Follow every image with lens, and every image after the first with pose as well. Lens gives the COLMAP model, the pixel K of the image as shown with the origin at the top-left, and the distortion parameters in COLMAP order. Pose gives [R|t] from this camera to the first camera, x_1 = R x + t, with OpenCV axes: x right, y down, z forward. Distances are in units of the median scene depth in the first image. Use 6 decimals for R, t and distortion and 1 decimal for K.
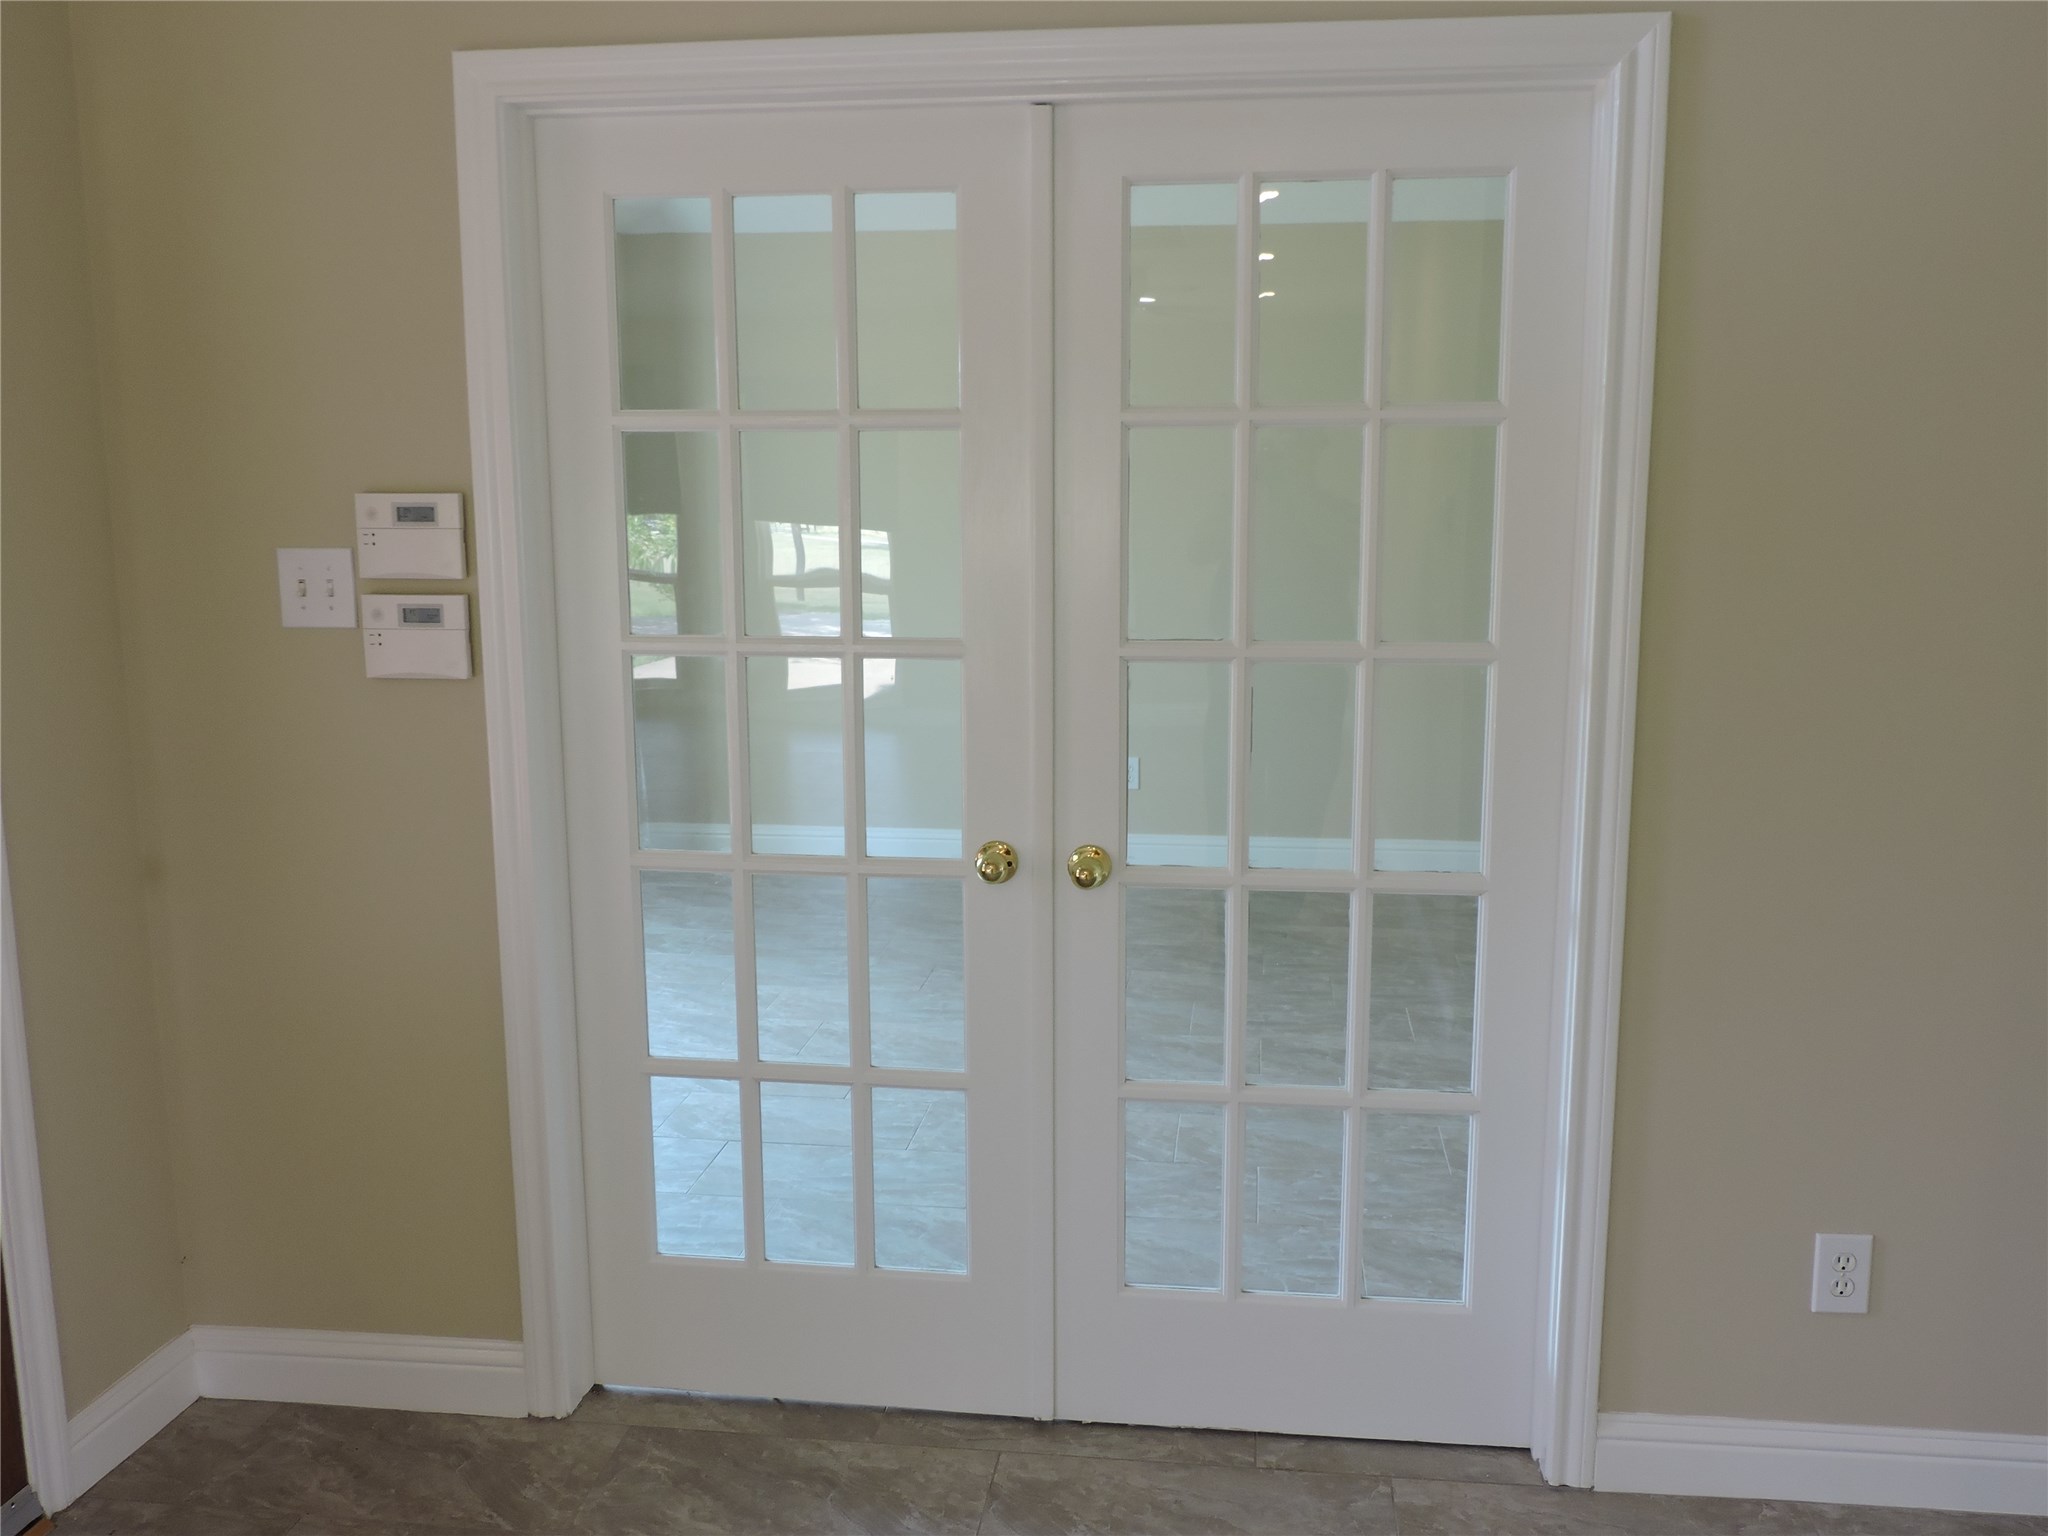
lens RADIAL K [[1763.2, 0, 1018.8], [0, 1763.2, 780.4], [0, 0, 1]] dist [-0.039938, 0.003969]
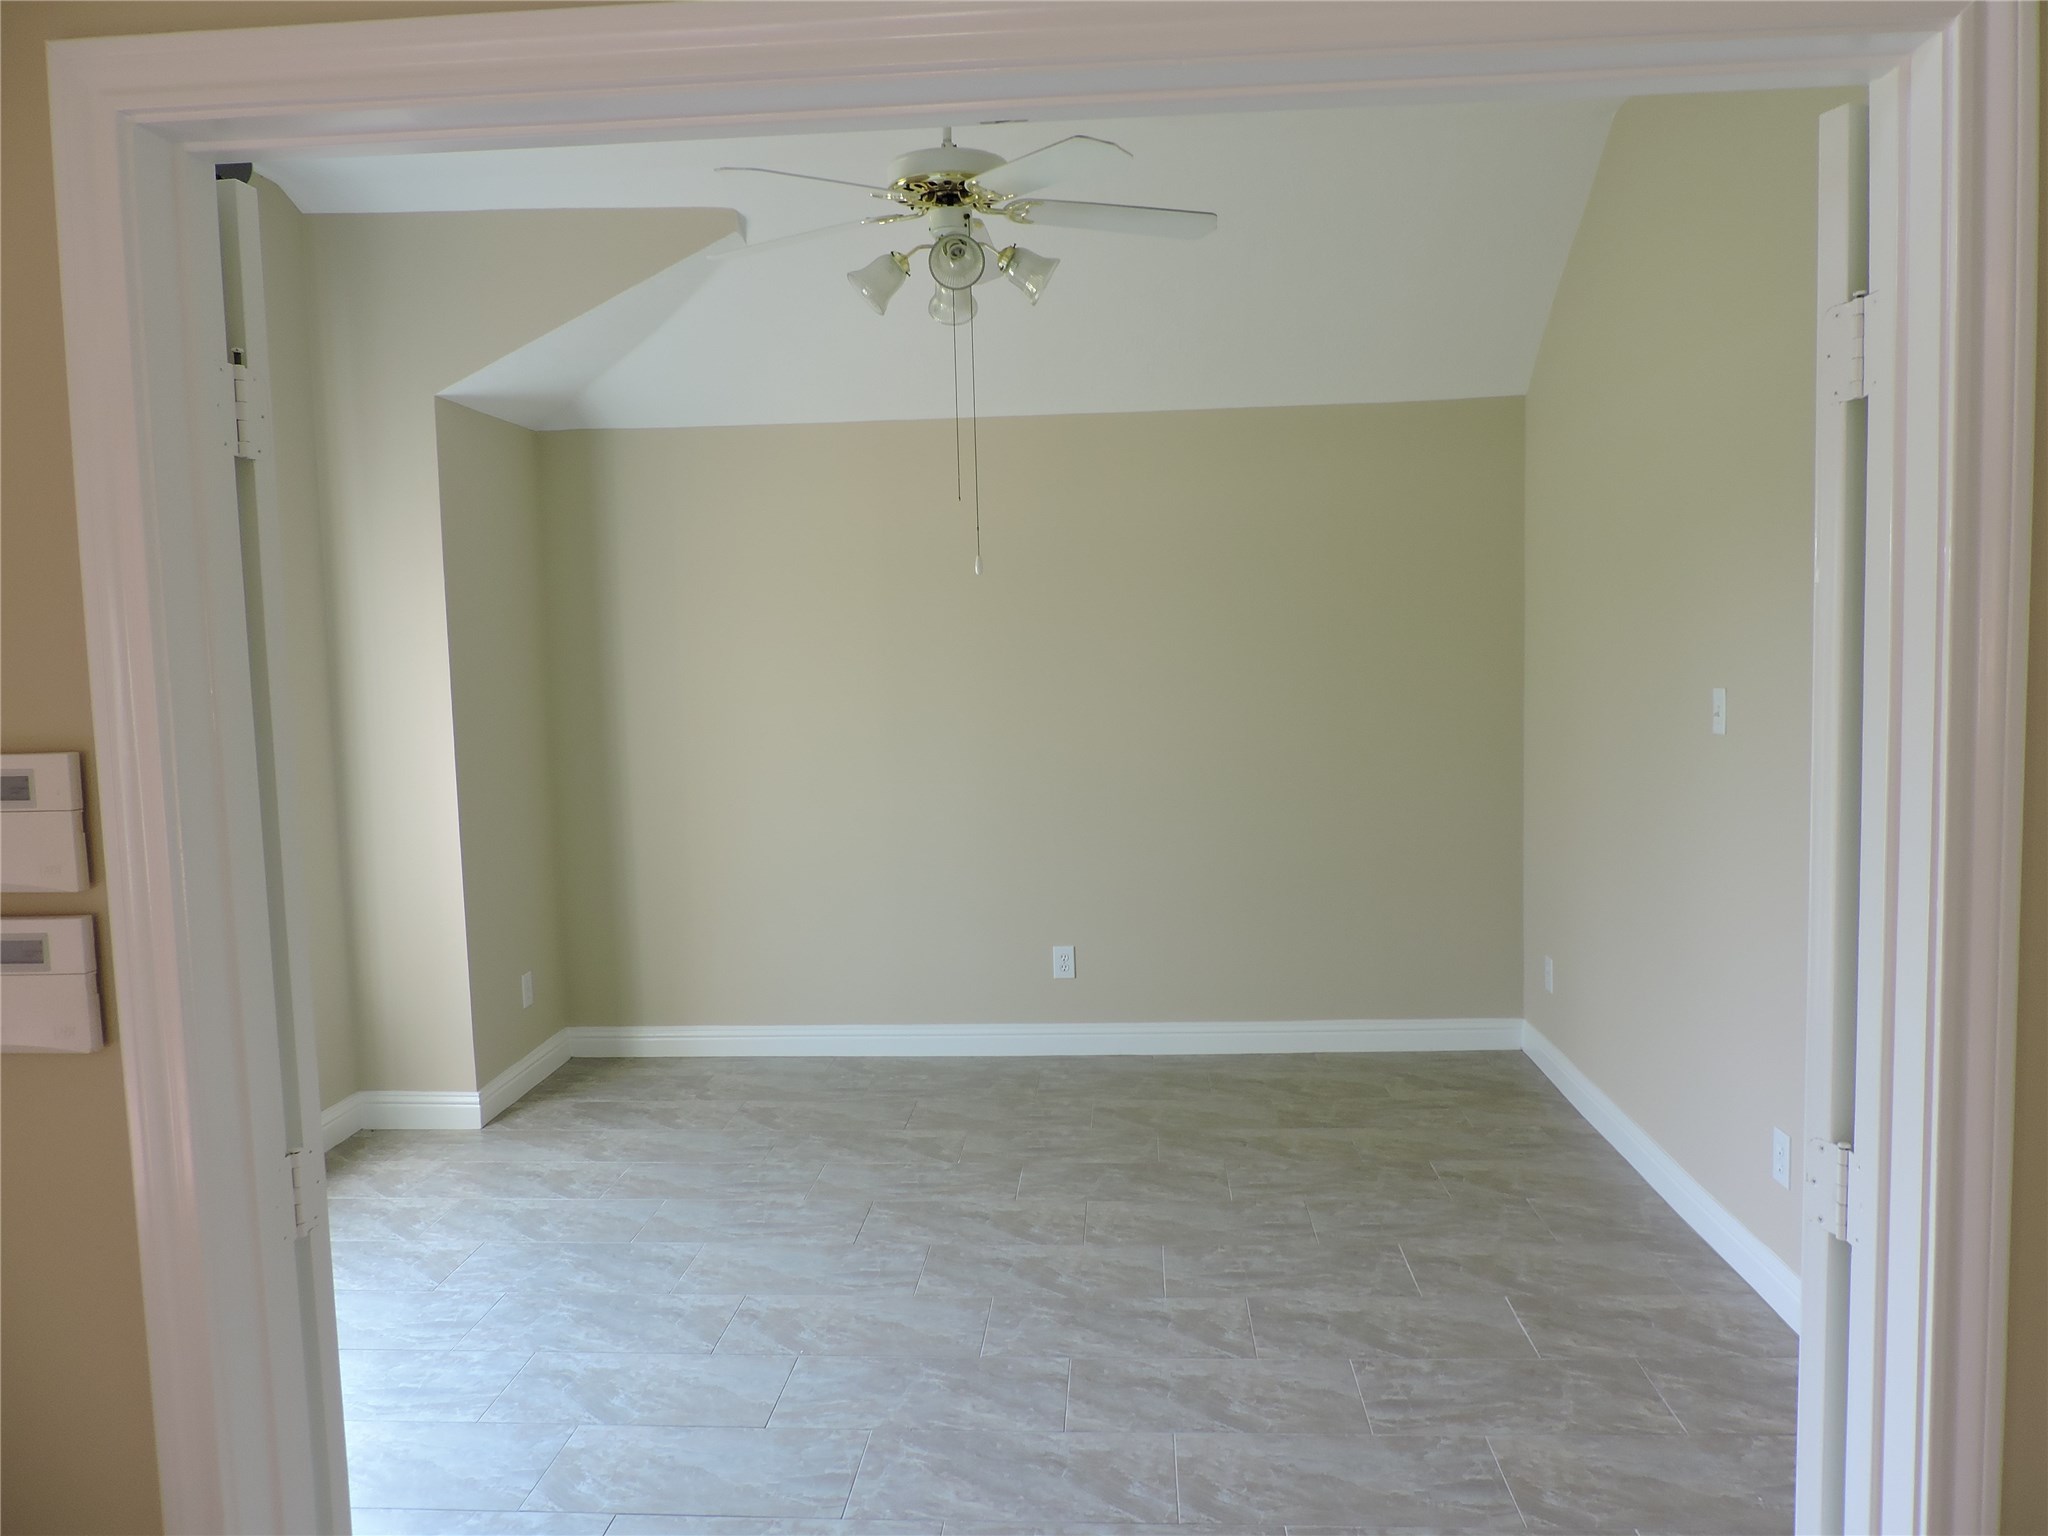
lens RADIAL K [[1461.7, 0, 1021.6], [0, 1461.7, 760.3], [0, 0, 1]] dist [-0.030066, 0.015514]
pose [[0.997698, -0.029388, 0.061121, -0.016086], [0.035161, 0.994796, -0.095627, -0.082431], [-0.057992, 0.097556, 0.993539, 0.391618]]
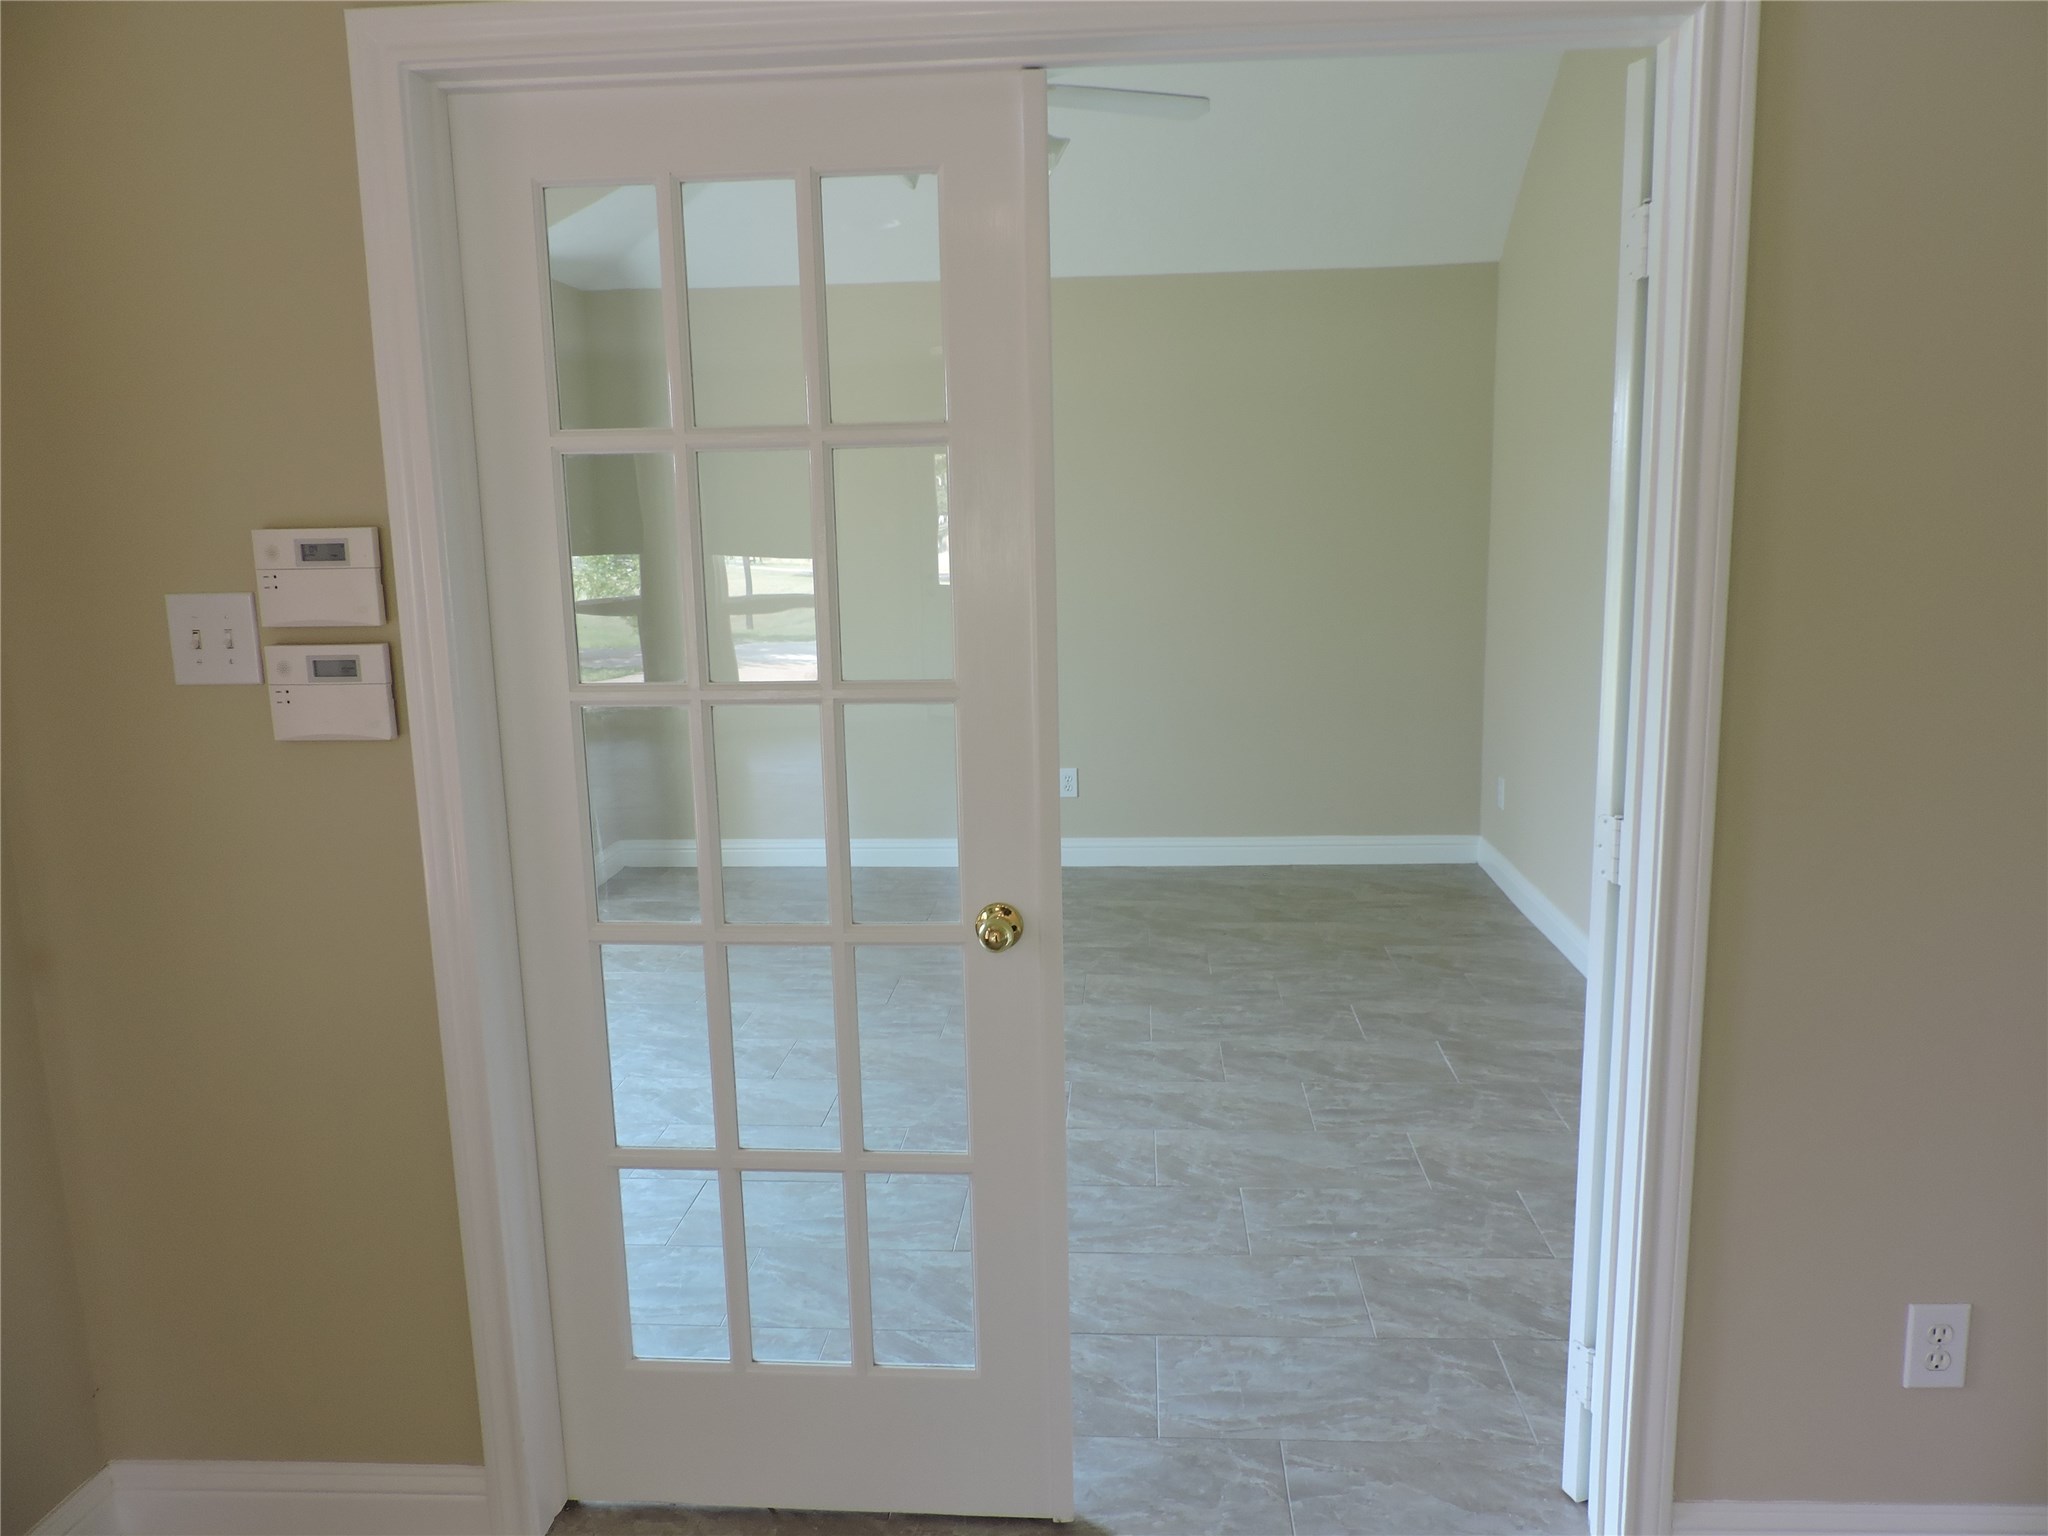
lens RADIAL K [[1461.7, 0, 1021.0], [0, 1461.7, 771.3], [0, 0, 1]] dist [-0.030066, 0.015514]
pose [[0.998056, -0.029113, 0.055106, -0.034239], [0.029082, 0.999576, 0.001370, -0.028064], [-0.055123, 0.000235, 0.998480, 0.215068]]
